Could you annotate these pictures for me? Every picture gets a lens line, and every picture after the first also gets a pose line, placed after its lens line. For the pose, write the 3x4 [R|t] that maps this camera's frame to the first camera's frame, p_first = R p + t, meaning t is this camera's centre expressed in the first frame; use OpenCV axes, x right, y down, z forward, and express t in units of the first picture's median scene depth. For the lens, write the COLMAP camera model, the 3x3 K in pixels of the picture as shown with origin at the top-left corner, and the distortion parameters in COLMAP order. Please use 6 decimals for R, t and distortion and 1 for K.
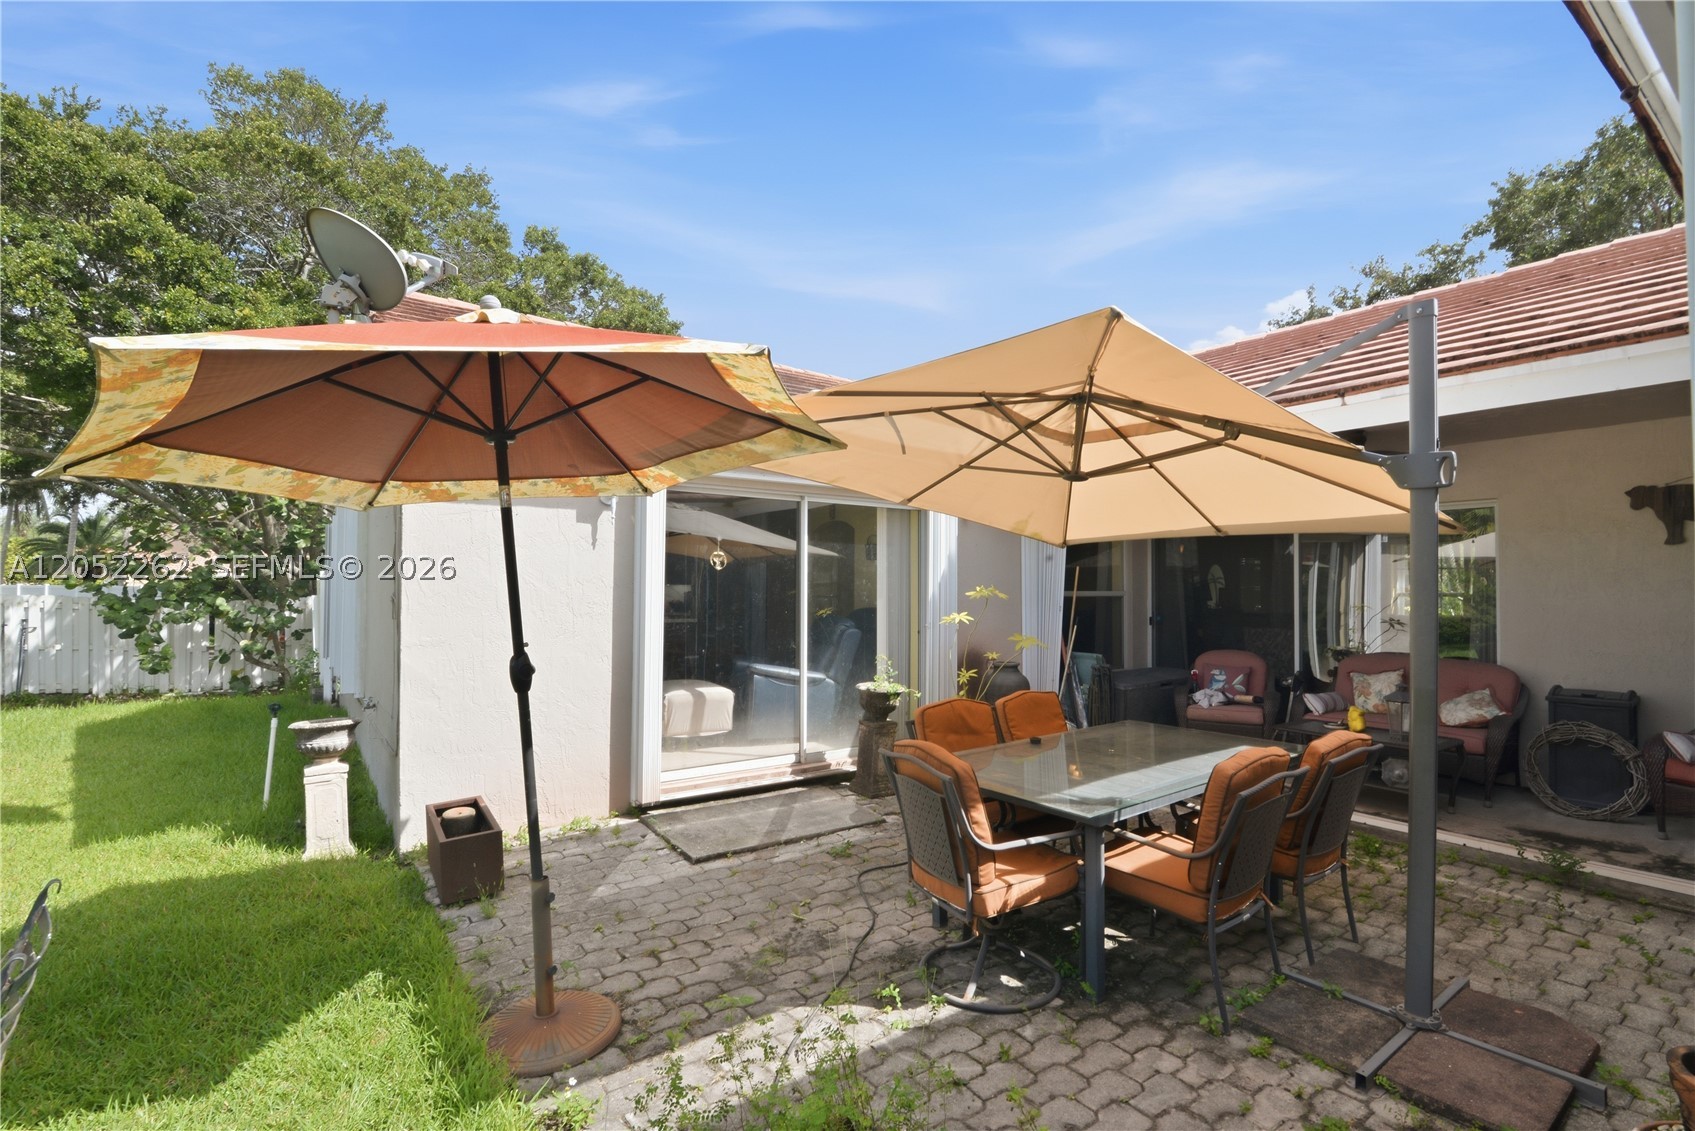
lens RADIAL K [[805.4, 0, 863.3], [0, 805.4, 577.2], [0, 0, 1]] dist [-0.012187, -0.000462]
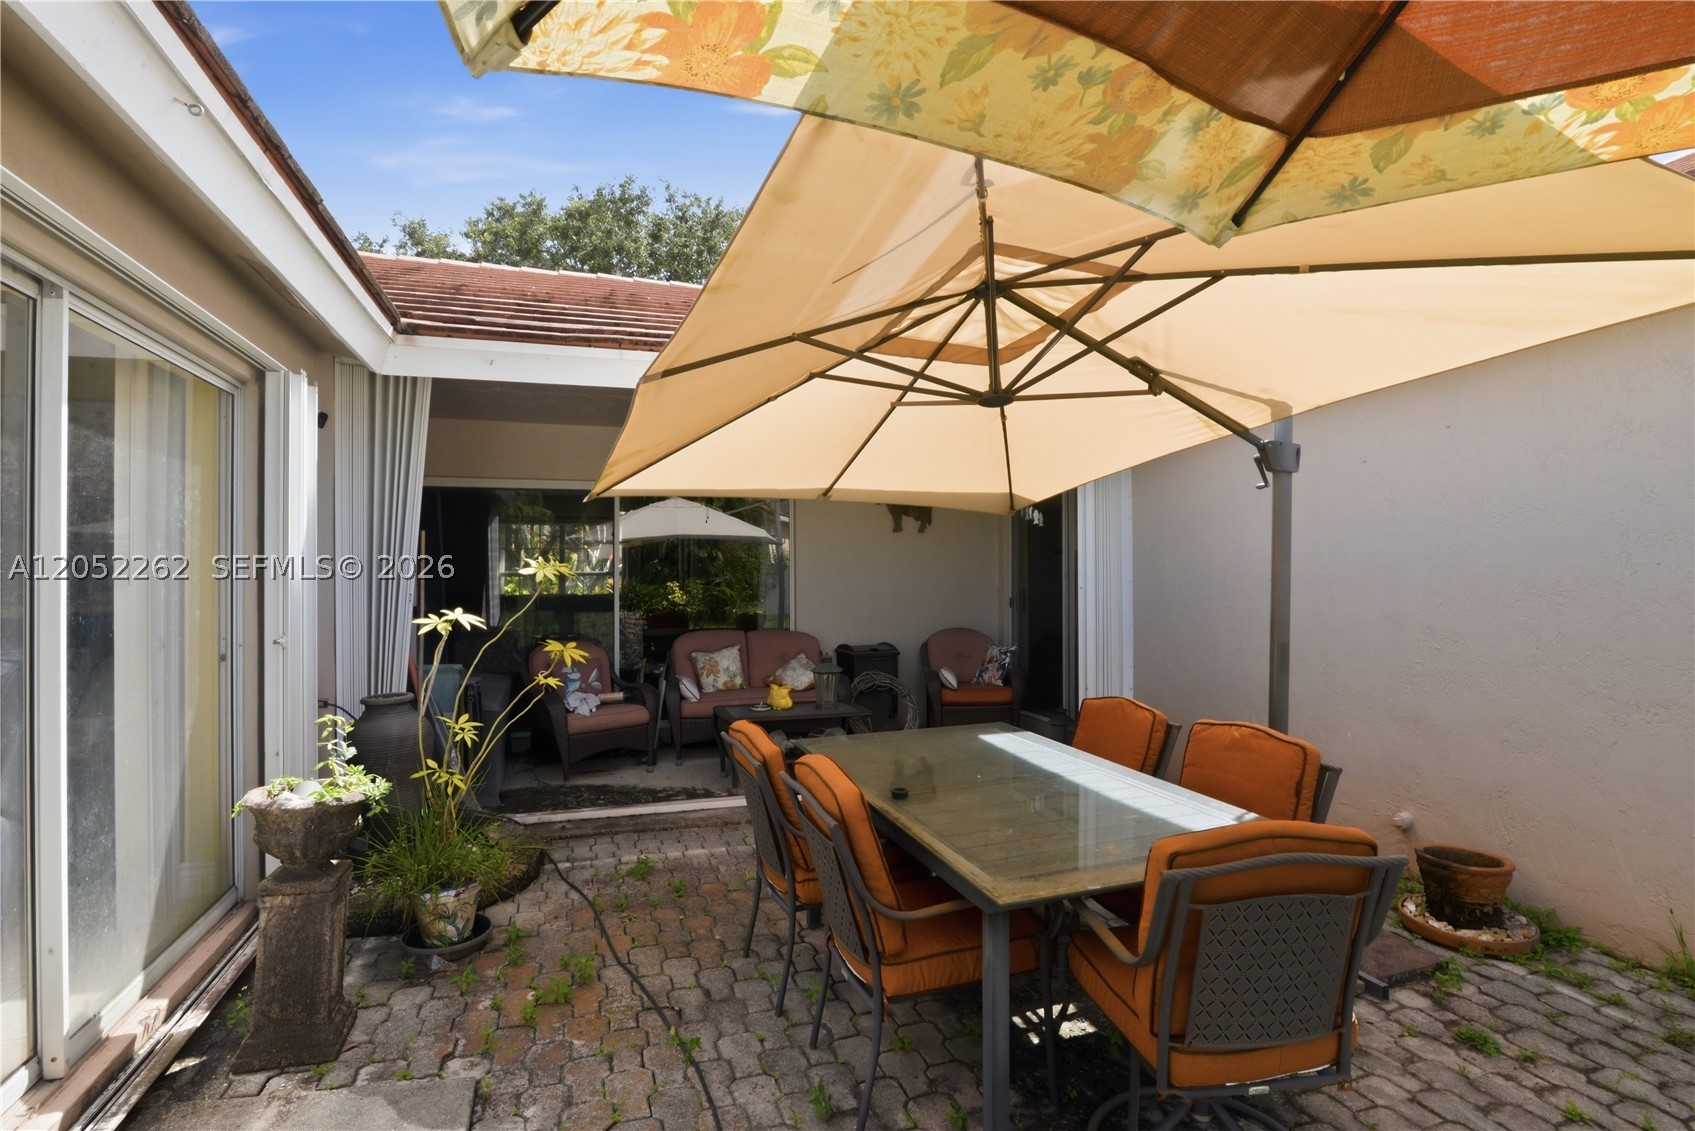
lens RADIAL K [[805.4, 0, 843.6], [0, 805.4, 564.9], [0, 0, 1]] dist [-0.012187, -0.000462]
pose [[0.305759, -0.002844, 0.952105, -0.334019], [-0.008403, 0.999949, 0.005685, 0.007080], [-0.952072, -0.009739, 0.305719, 0.659393]]
